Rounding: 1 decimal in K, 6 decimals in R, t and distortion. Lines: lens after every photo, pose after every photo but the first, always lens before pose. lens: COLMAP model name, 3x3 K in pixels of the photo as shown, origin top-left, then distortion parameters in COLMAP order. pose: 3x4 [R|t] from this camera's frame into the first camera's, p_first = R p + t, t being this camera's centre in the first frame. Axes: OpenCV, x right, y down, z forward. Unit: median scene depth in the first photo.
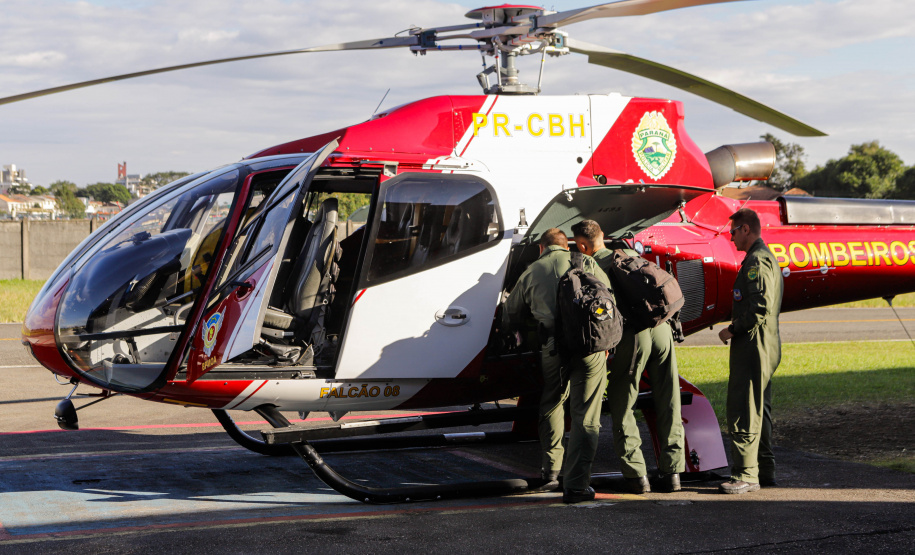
lens RADIAL K [[1541.3, 0, 457.4], [0, 1541.3, 276.5], [0, 0, 1]] dist [-0.108034, 0.016637]
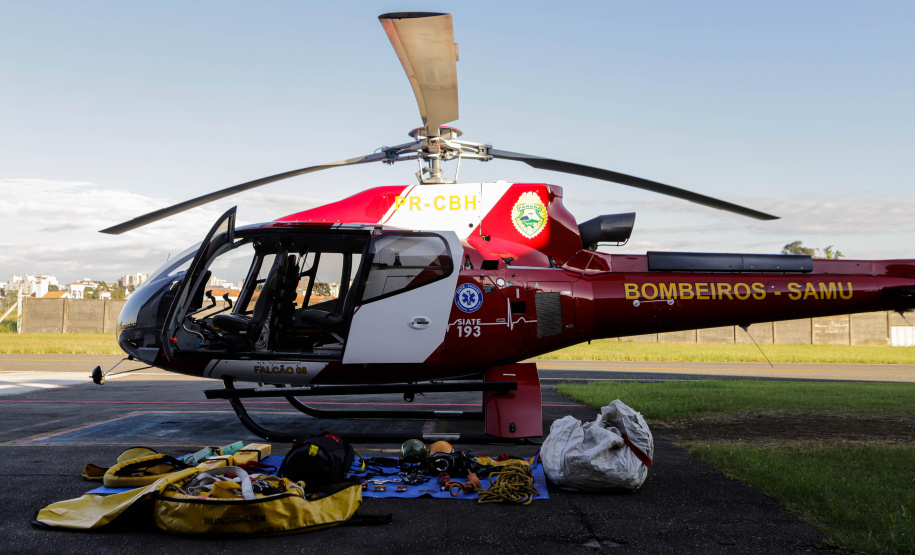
lens RADIAL K [[881.5, 0, 459.1], [0, 881.5, 278.3], [0, 0, 1]] dist [-0.008708, 0.014402]
pose [[0.918890, -0.012564, -0.394313, 0.398746], [-0.019942, 0.996736, -0.078231, 0.042058], [0.394009, 0.079749, 0.915640, 0.210954]]
